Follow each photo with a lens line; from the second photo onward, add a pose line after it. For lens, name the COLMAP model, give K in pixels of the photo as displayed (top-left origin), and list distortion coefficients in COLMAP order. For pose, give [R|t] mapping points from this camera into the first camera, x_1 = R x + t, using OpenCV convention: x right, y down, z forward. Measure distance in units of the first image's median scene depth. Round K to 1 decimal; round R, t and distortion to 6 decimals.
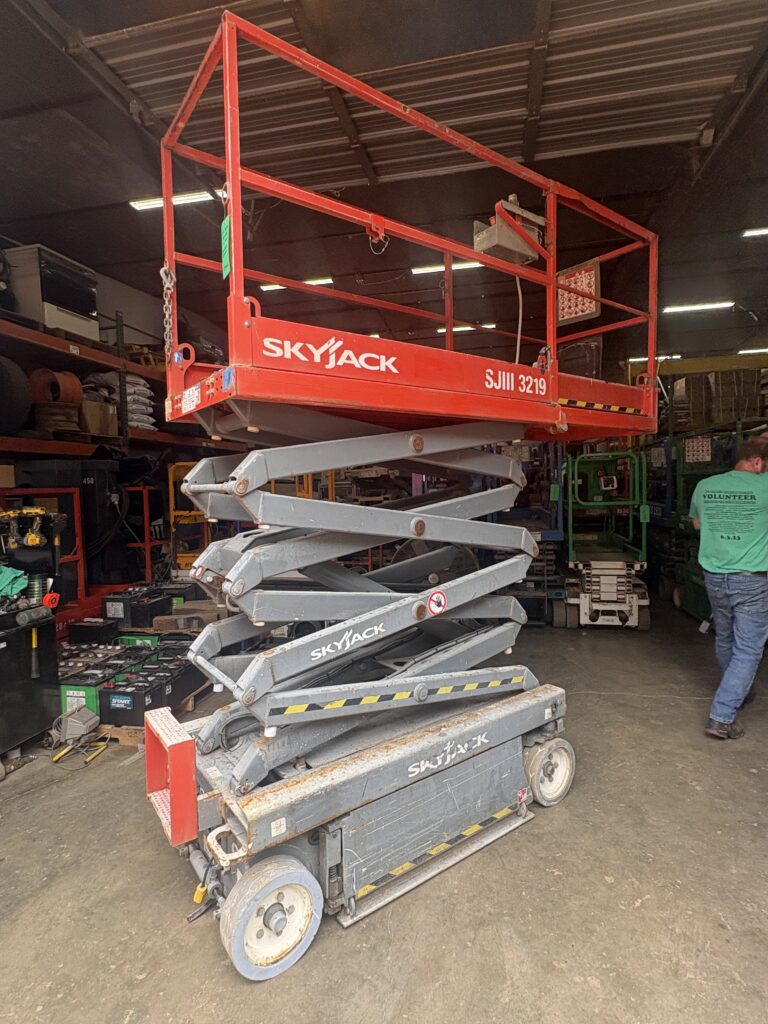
lens RADIAL K [[537.2, 0, 384.2], [0, 537.2, 512.9], [0, 0, 1]] dist [-0.000299, -0.000031]
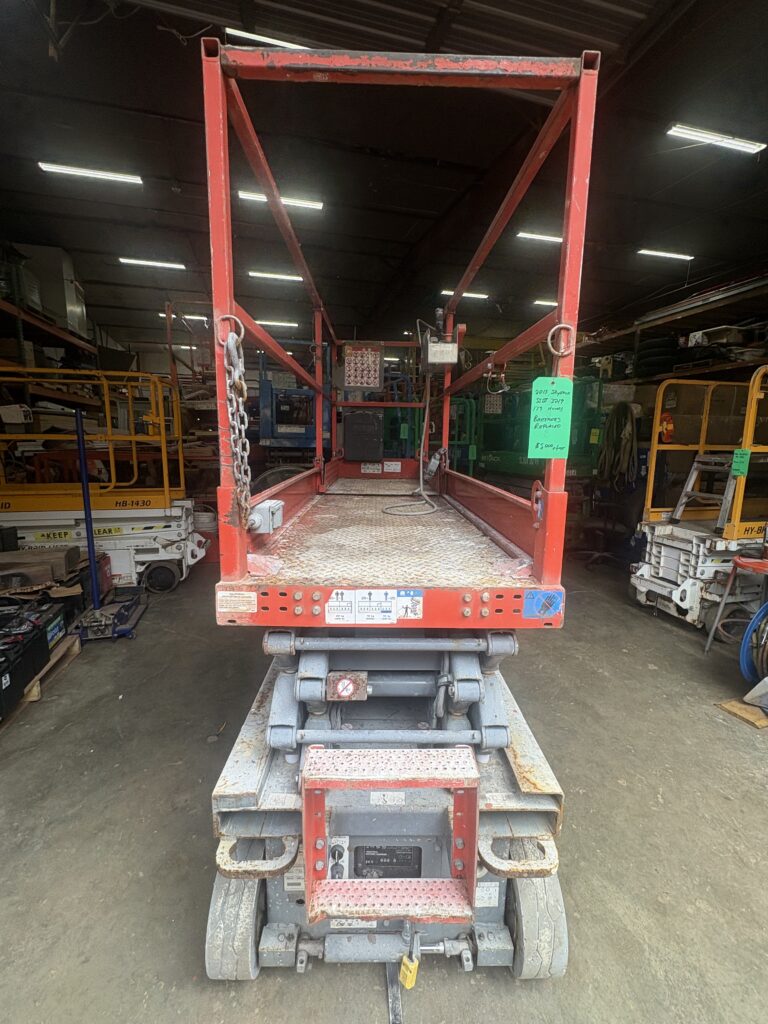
lens RADIAL K [[441.1, 0, 385.6], [0, 441.1, 512.3], [0, 0, 1]] dist [0.001183, 0.000114]
pose [[0.580663, -0.104841, 0.807365, -0.640906], [0.018732, 0.993132, 0.115491, -0.326433], [-0.813928, -0.051938, 0.578639, 0.629180]]
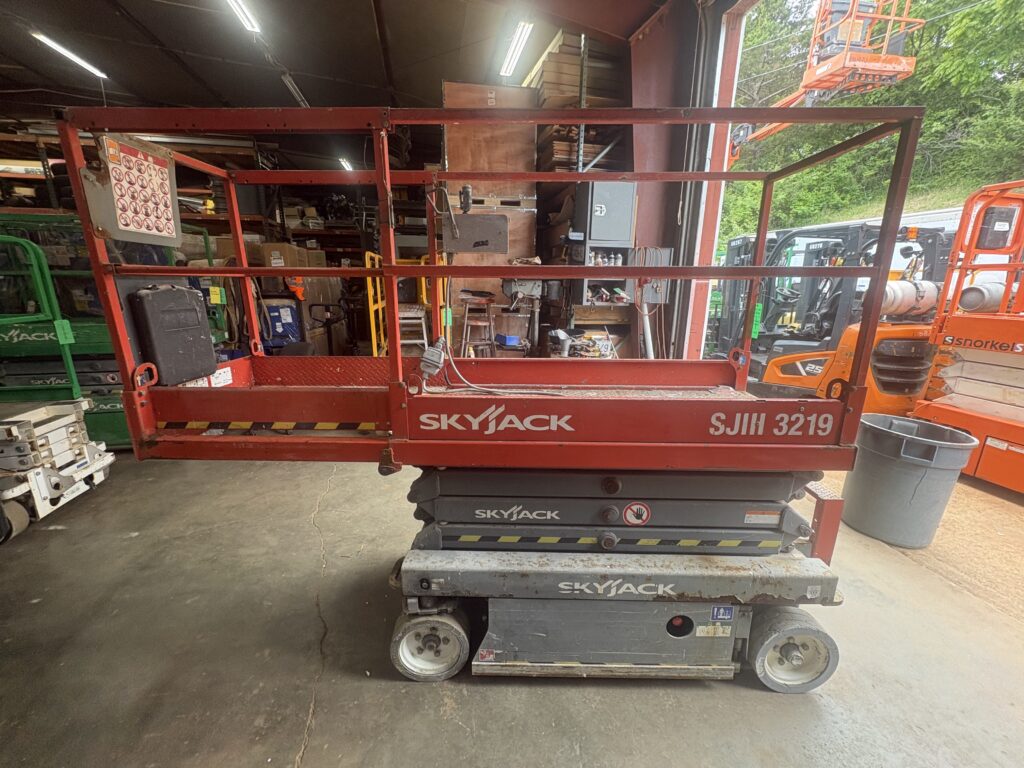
lens RADIAL K [[408.0, 0, 515.8], [0, 408.0, 386.2], [0, 0, 1]] dist [0.000927, 0.000026]
pose [[-0.795906, -0.139313, 0.589173, -0.354220], [0.037551, 0.959931, 0.277708, -0.502223], [-0.604254, 0.243154, -0.758784, 1.793240]]
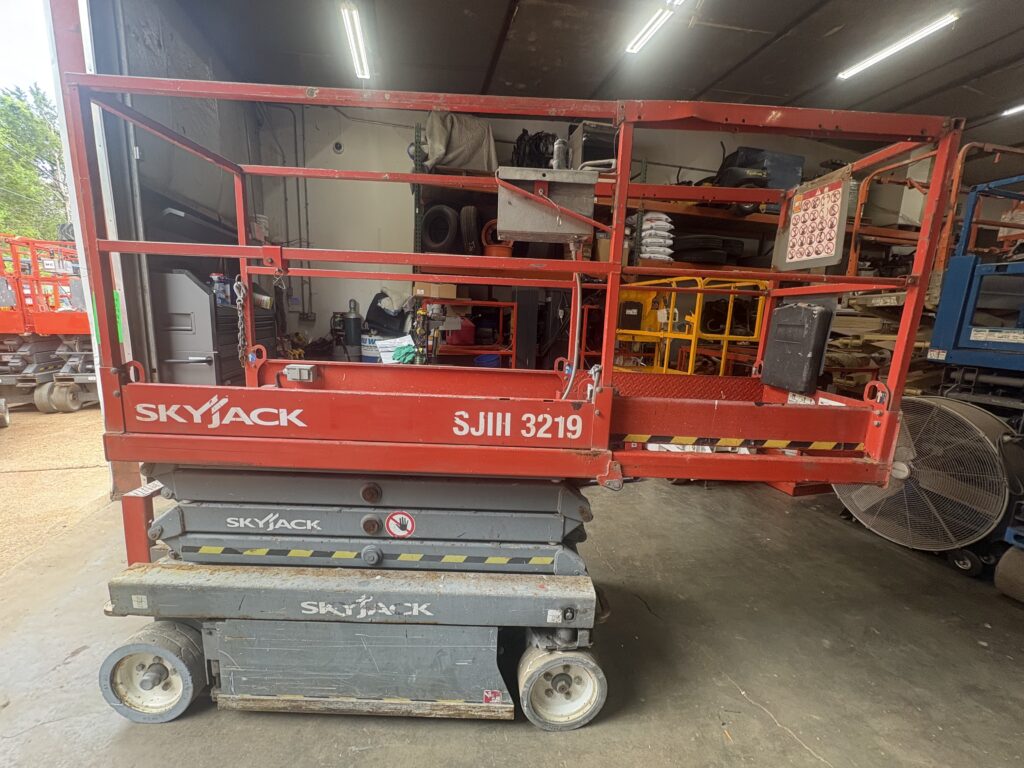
lens RADIAL K [[408.0, 0, 511.9], [0, 408.0, 385.2], [0, 0, 1]] dist [0.000927, 0.000026]
pose [[0.808405, 0.151419, -0.568818, 0.589367], [-0.086583, 0.986425, 0.139535, -0.401471], [0.582224, -0.063551, 0.810541, 0.601041]]
